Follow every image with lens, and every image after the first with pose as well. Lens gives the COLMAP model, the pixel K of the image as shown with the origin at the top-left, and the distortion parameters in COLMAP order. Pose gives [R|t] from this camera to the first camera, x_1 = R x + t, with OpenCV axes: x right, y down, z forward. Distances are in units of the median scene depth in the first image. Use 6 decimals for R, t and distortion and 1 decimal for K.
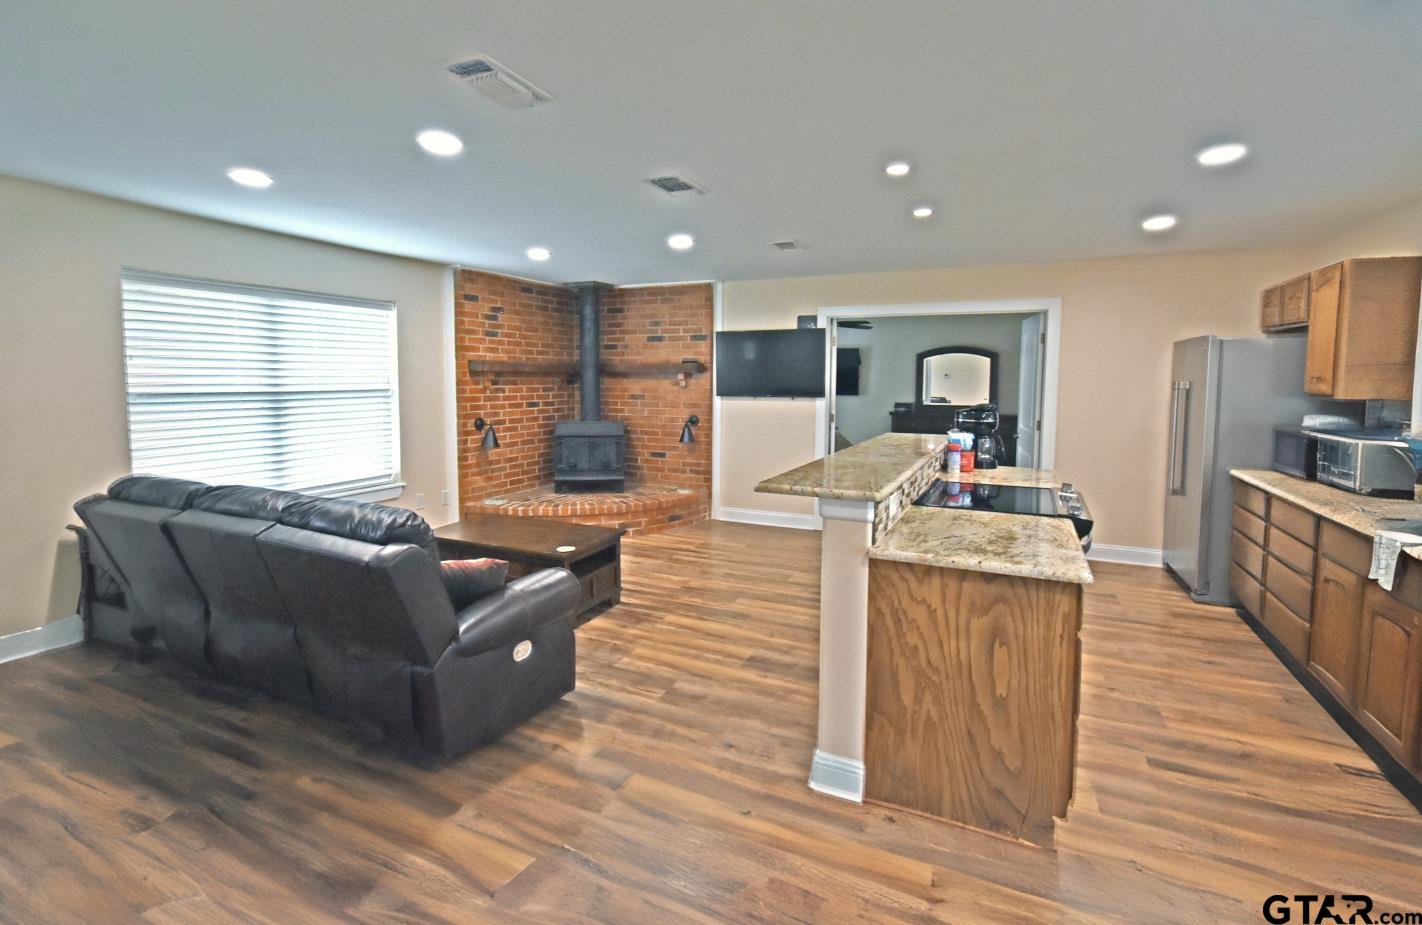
lens RADIAL K [[657.6, 0, 705.3], [0, 657.6, 425.2], [0, 0, 1]] dist [0.003686, 0.000028]
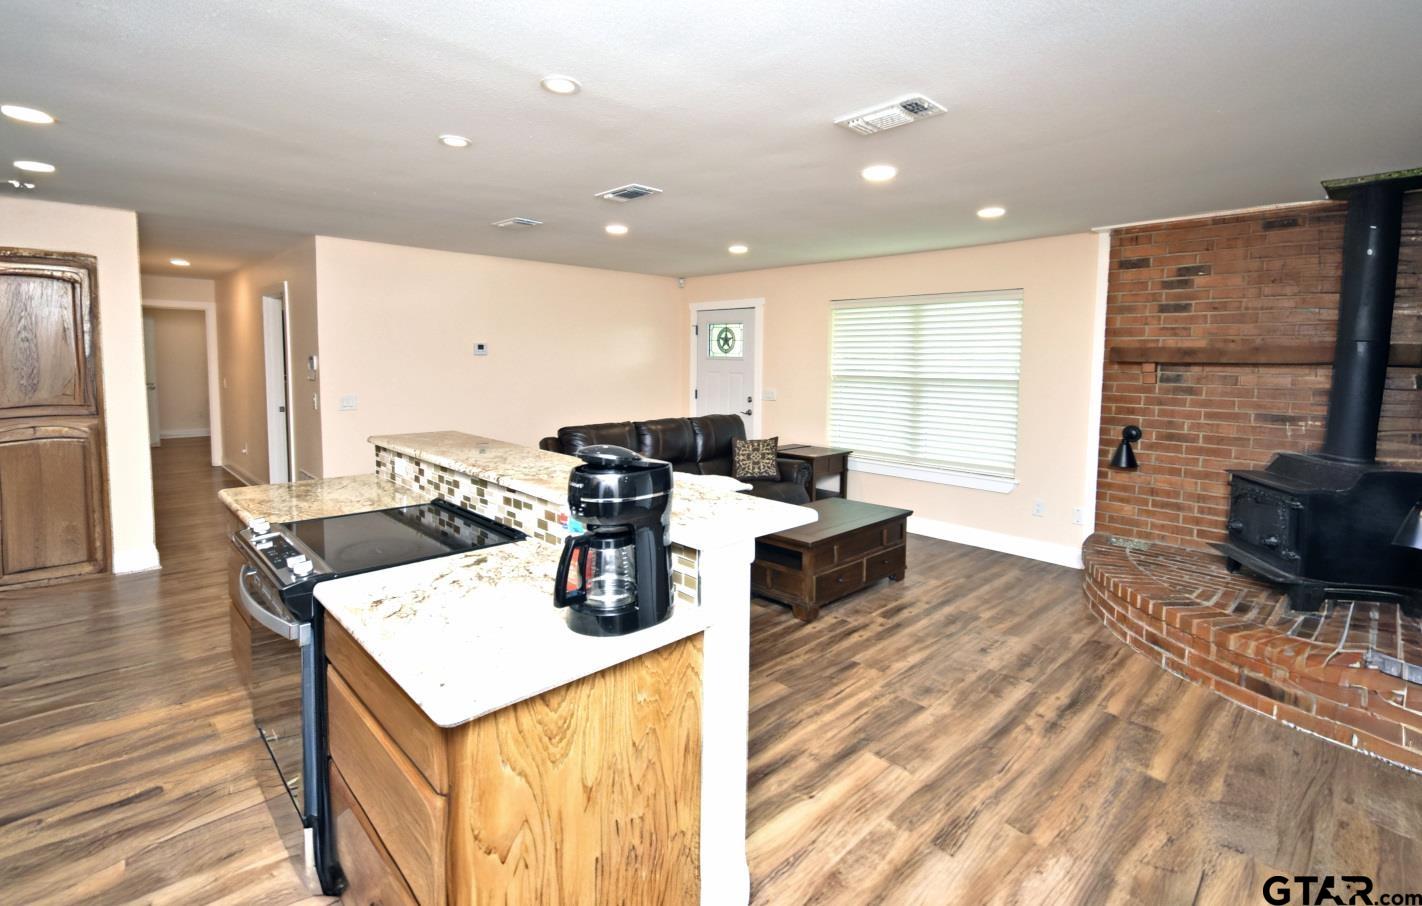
lens RADIAL K [[664.8, 0, 715.4], [0, 664.8, 404.4], [0, 0, 1]] dist [0.010527, -0.000381]
pose [[-0.348239, 0.057499, -0.935641, 0.799428], [-0.080621, 0.992582, 0.091005, -0.100520], [0.933933, 0.107124, -0.341020, 1.265859]]
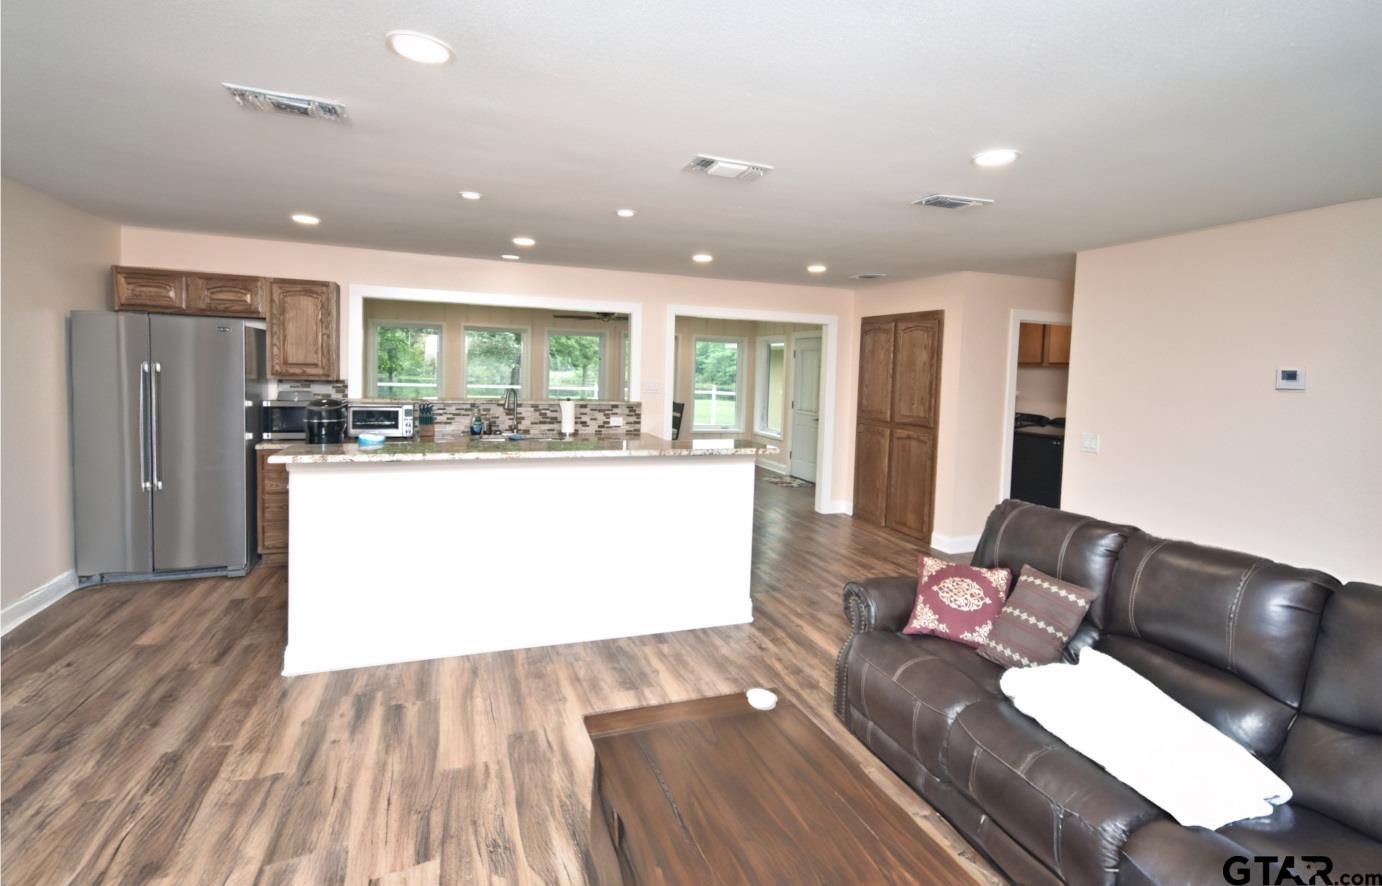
lens RADIAL K [[662.8, 0, 692.6], [0, 662.8, 404.5], [0, 0, 1]] dist [0.005661, -0.000455]
pose [[-0.721102, -0.065481, 0.689728, -0.525972], [0.014822, 0.993838, 0.109848, -0.118966], [-0.692671, 0.089435, -0.715688, 1.373414]]
